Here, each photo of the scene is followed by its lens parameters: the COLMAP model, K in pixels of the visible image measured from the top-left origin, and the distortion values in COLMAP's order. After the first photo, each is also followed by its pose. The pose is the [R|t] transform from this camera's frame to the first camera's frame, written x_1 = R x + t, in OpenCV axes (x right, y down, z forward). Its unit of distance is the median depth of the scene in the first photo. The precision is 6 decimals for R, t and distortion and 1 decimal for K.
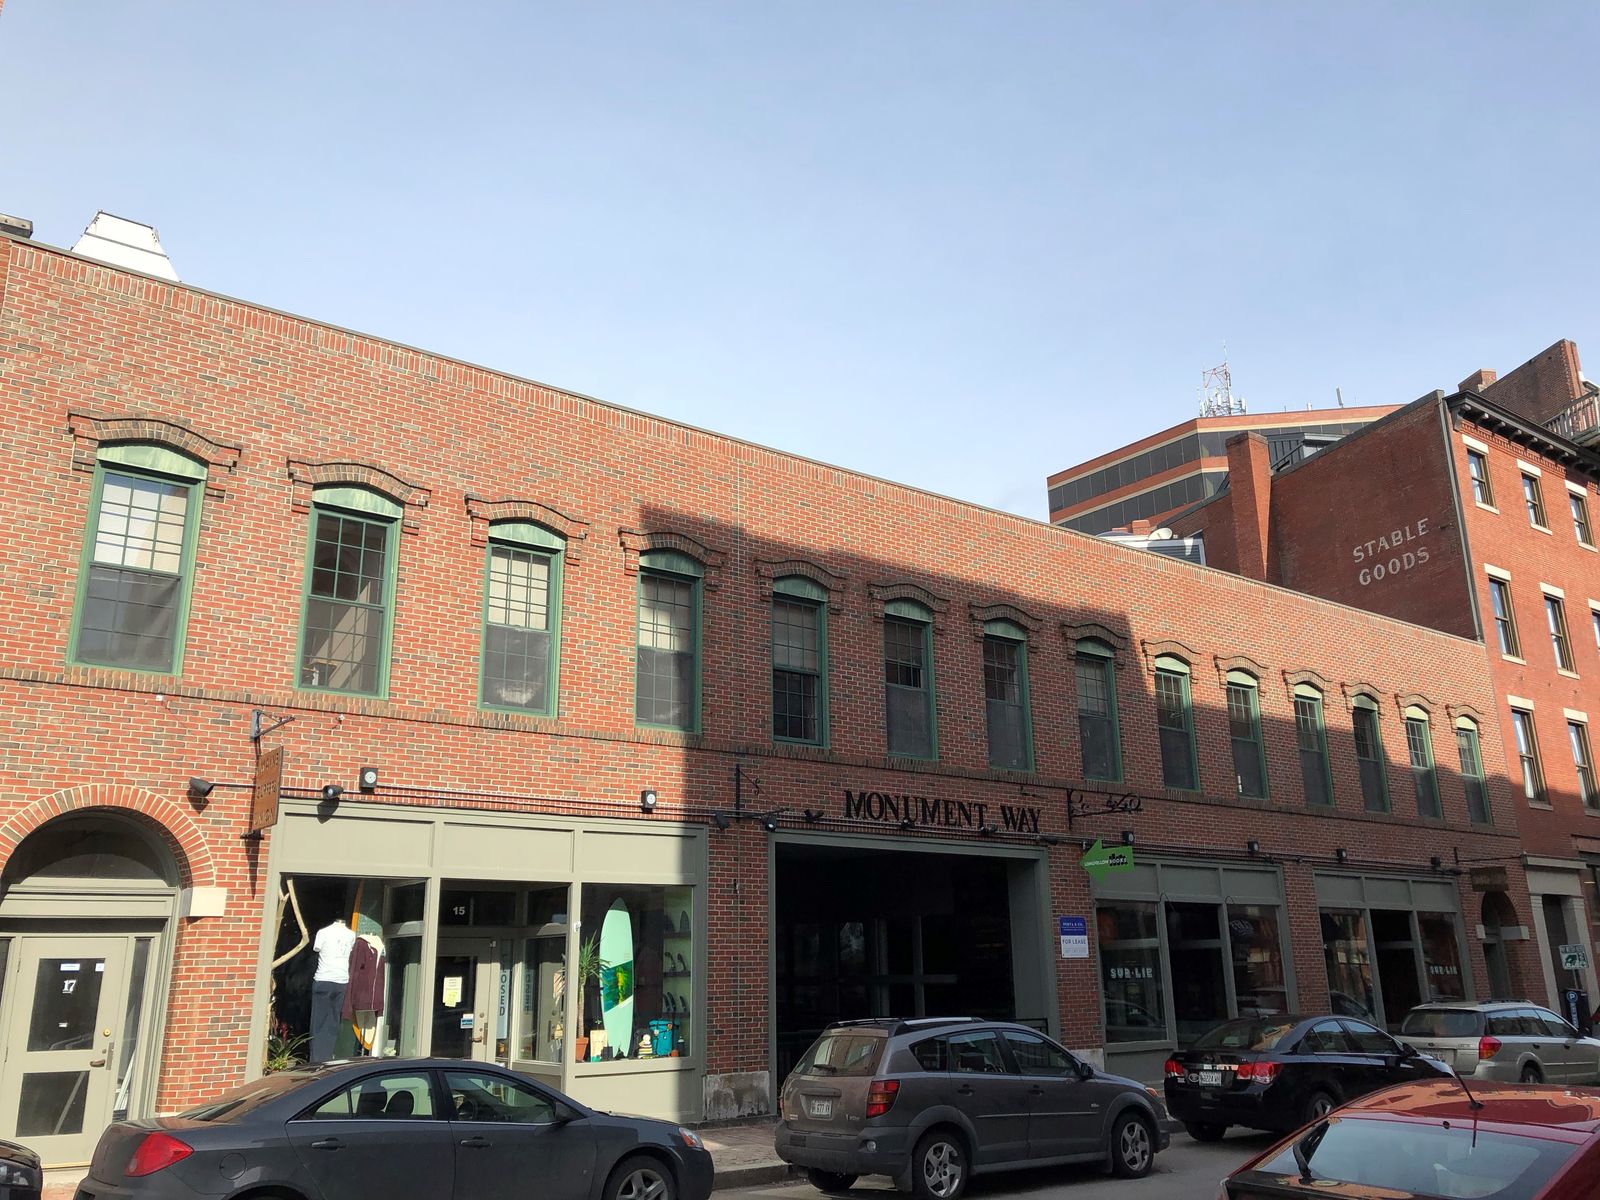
lens RADIAL K [[1222.1, 0, 758.4], [0, 1222.1, 601.8], [0, 0, 1]] dist [0.025350, -0.002156]
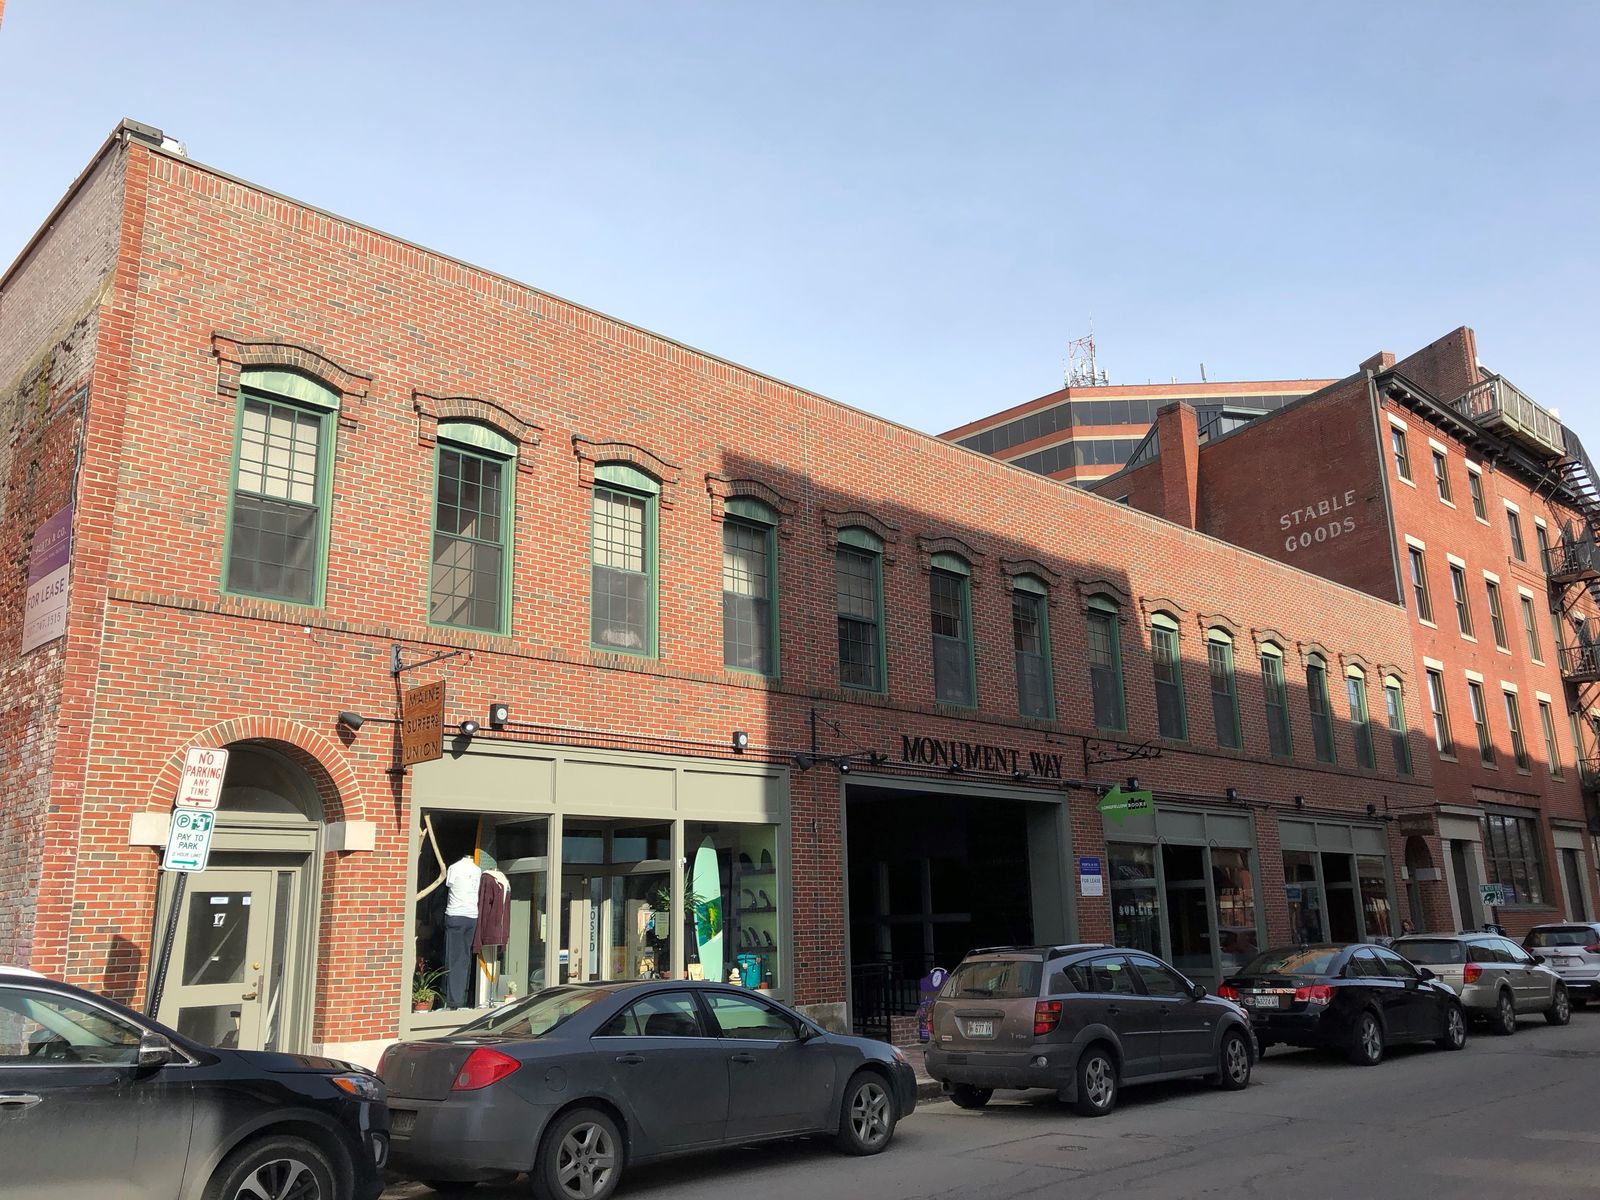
lens RADIAL K [[1222.1, 0, 758.4], [0, 1222.1, 601.8], [0, 0, 1]] dist [0.025350, -0.002156]
pose [[0.993881, 0.021129, 0.108417, -0.190481], [-0.025095, 0.999060, 0.035345, 0.009374], [-0.107568, -0.037850, 0.993477, -0.010988]]
